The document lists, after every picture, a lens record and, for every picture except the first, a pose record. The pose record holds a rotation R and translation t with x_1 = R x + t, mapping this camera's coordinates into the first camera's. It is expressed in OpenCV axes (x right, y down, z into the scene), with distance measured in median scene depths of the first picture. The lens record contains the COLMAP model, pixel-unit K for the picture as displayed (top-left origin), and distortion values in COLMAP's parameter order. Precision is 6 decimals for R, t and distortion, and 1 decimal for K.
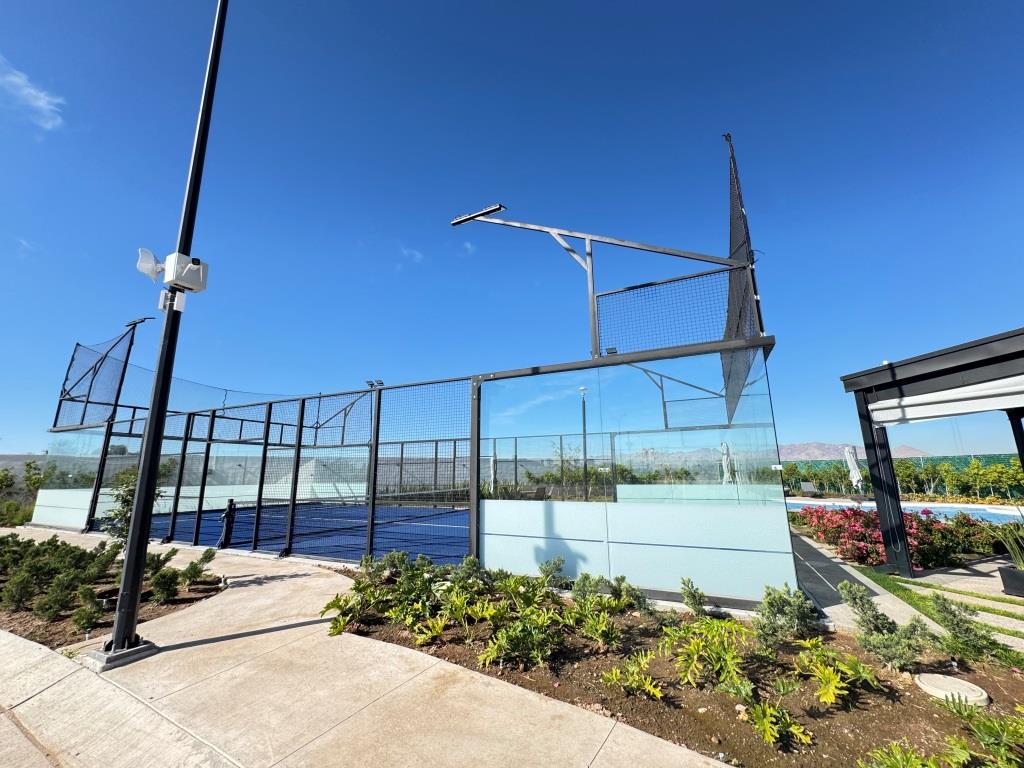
lens RADIAL K [[407.9, 0, 512.0], [0, 407.9, 384.0], [0, 0, 1]] dist [-0.001306, -0.000092]
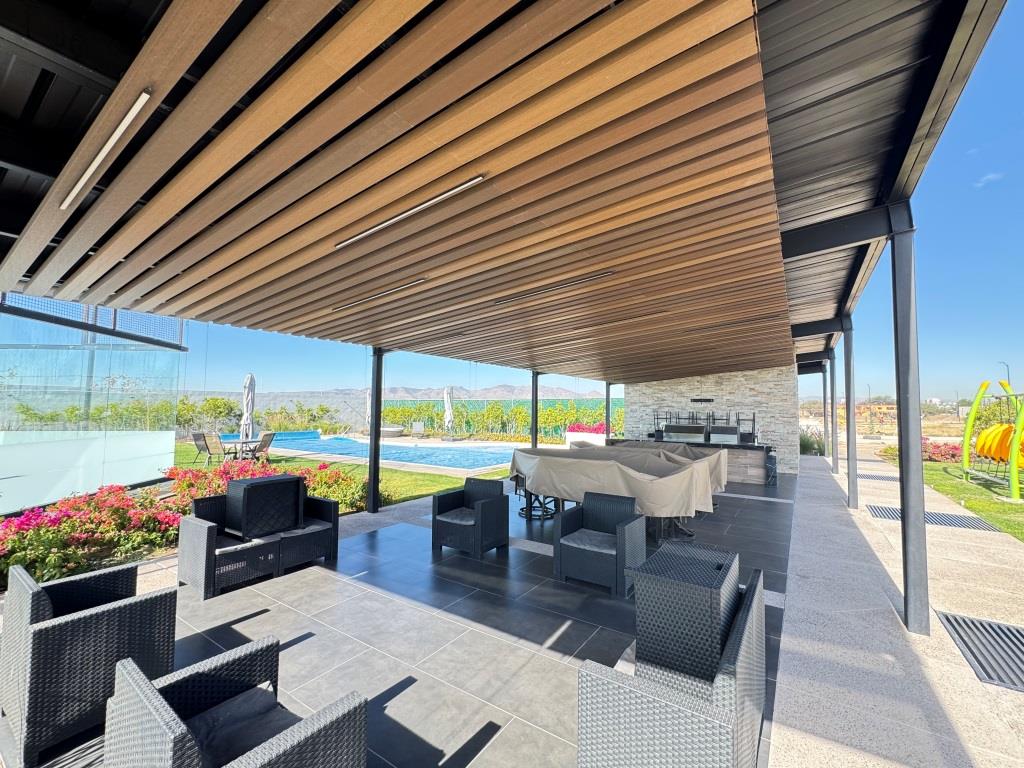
lens RADIAL K [[435.2, 0, 512.0], [0, 435.2, 382.9], [0, 0, 1]] dist [-0.000786, -0.000309]
pose [[0.840453, 0.047199, 0.539826, 1.109562], [-0.131042, 0.984335, 0.117955, 0.004717], [-0.525802, -0.169875, 0.833472, 0.158540]]
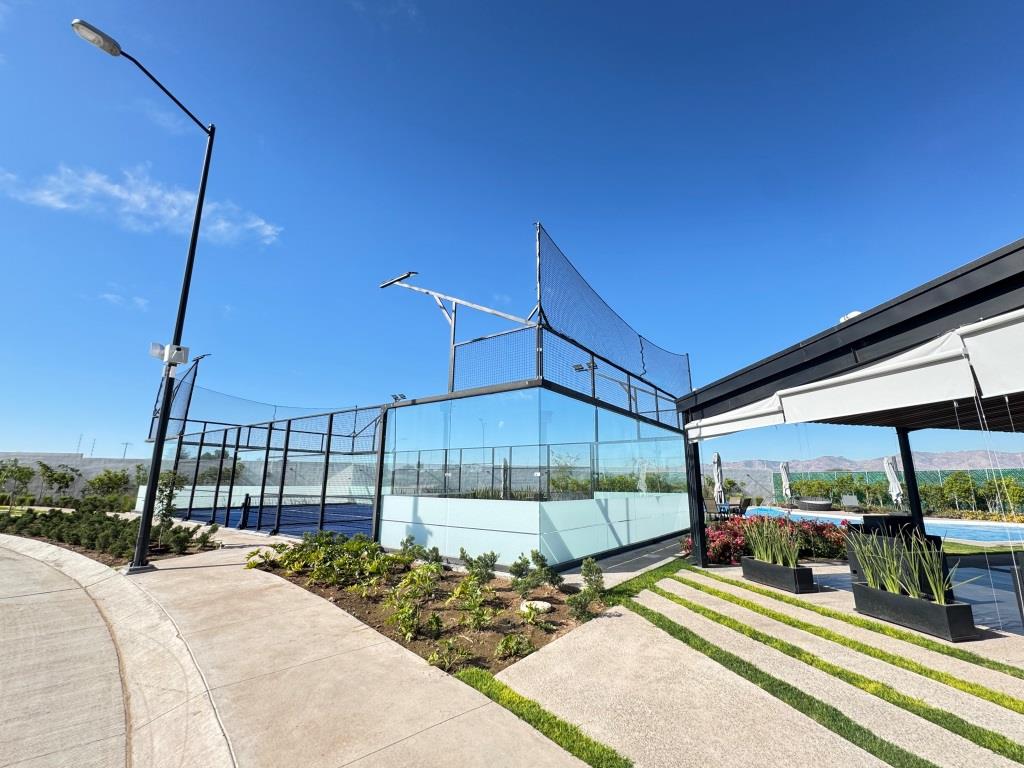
lens RADIAL K [[435.2, 0, 512.0], [0, 435.2, 382.9], [0, 0, 1]] dist [-0.000786, -0.000309]
pose [[0.982889, -0.024089, -0.182616, 0.515633], [0.022864, 0.999700, -0.008812, -0.060683], [0.182774, 0.004486, 0.983145, -0.300833]]
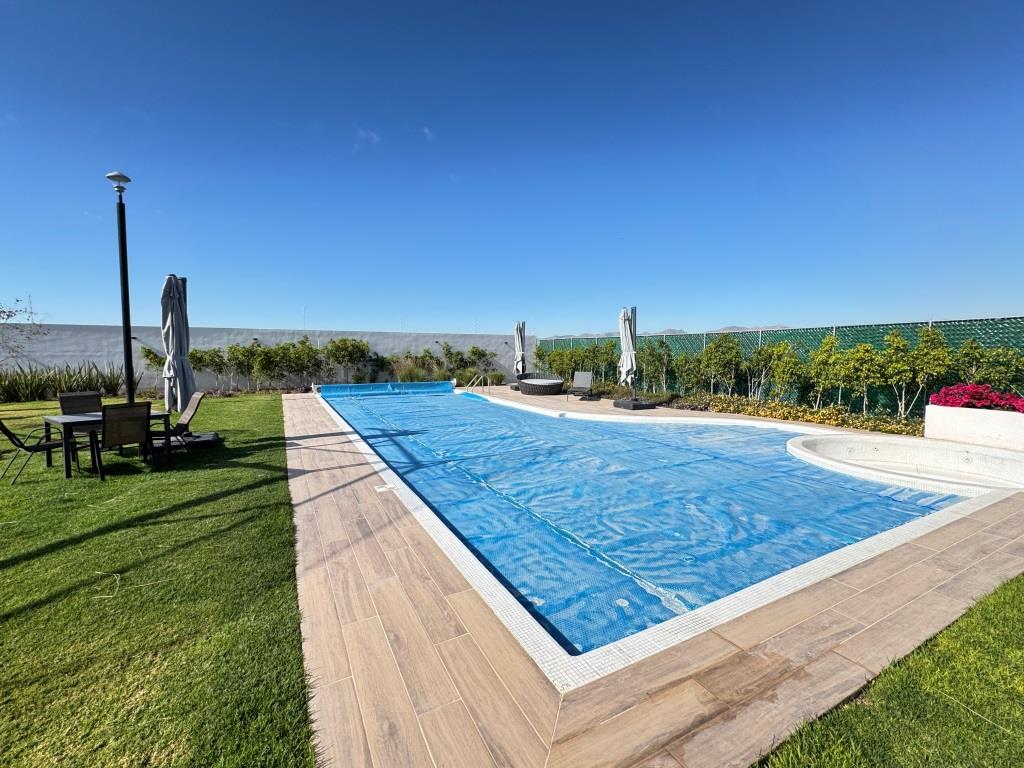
lens RADIAL K [[435.2, 0, 512.0], [0, 435.2, 382.9], [0, 0, 1]] dist [-0.000786, -0.000309]
pose [[0.996158, 0.004565, 0.087452, 1.780961], [-0.029023, 0.959409, 0.280521, 0.264467], [-0.082622, -0.281982, 0.955856, 1.279252]]
